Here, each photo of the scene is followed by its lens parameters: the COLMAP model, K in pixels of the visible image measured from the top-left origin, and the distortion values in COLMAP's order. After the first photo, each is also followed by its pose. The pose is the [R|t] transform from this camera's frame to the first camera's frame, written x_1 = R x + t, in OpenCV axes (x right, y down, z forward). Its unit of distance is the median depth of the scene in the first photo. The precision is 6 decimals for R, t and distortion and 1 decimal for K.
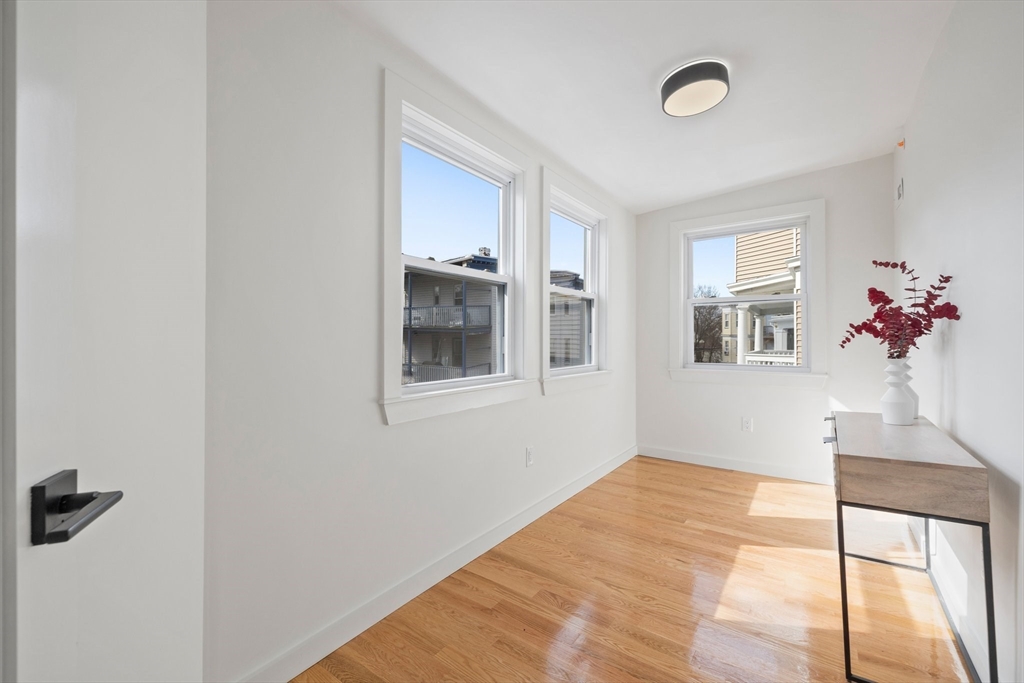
lens RADIAL K [[429.3, 0, 510.1], [0, 429.3, 332.7], [0, 0, 1]] dist [-0.000170, 0.000014]
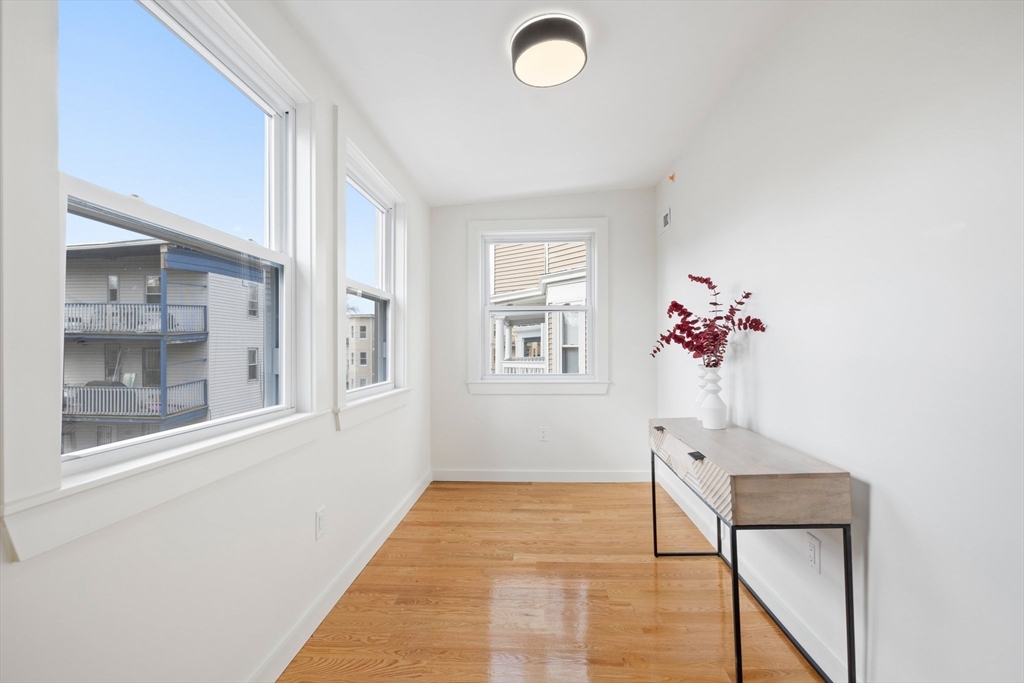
lens RADIAL K [[433.5, 0, 514.1], [0, 433.5, 343.4], [0, 0, 1]] dist [-0.000599, -0.000058]
pose [[0.836388, -0.000725, 0.548138, -0.070671], [-0.002446, 0.999984, 0.005055, -0.002022], [-0.548133, -0.005569, 0.836373, 0.243409]]
